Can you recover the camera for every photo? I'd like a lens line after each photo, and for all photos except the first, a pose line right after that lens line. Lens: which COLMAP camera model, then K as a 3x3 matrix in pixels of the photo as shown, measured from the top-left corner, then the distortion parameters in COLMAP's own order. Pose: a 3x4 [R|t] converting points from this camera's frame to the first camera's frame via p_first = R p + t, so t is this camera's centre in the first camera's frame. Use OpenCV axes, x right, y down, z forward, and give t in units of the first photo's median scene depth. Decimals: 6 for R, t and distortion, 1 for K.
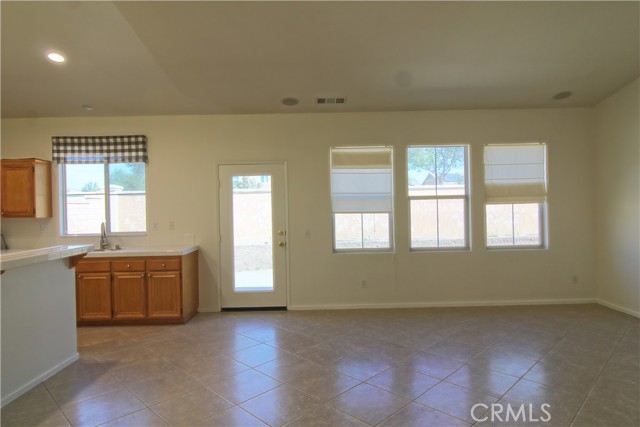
lens RADIAL K [[379.6, 0, 323.4], [0, 379.6, 216.1], [0, 0, 1]] dist [0.004698, -0.001502]
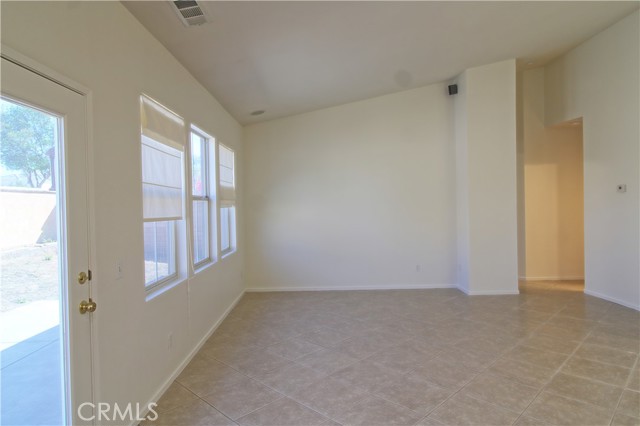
lens RADIAL K [[379.6, 0, 320.8], [0, 379.6, 211.7], [0, 0, 1]] dist [0.004698, -0.001502]
pose [[0.007158, 0.003425, 0.999969, -0.485230], [0.037901, 0.999275, -0.003693, -0.010170], [-0.999256, 0.037927, 0.007023, 0.761688]]
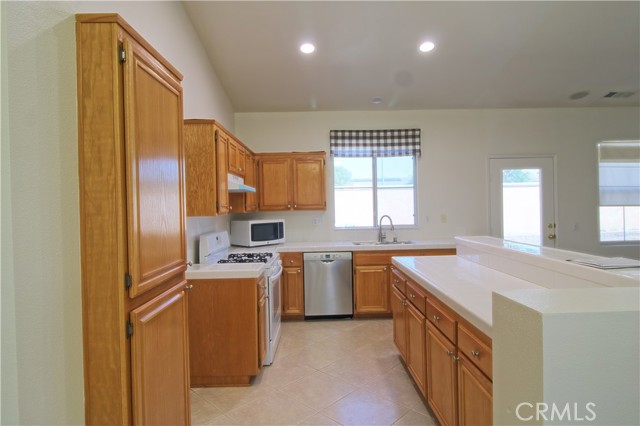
lens RADIAL K [[379.6, 0, 322.6], [0, 379.6, 211.0], [0, 0, 1]] dist [0.004698, -0.001502]
pose [[0.999742, -0.002680, 0.022540, -0.742055], [0.002905, 0.999946, -0.009980, 0.013847], [-0.022512, 0.010043, 0.999696, 0.000796]]
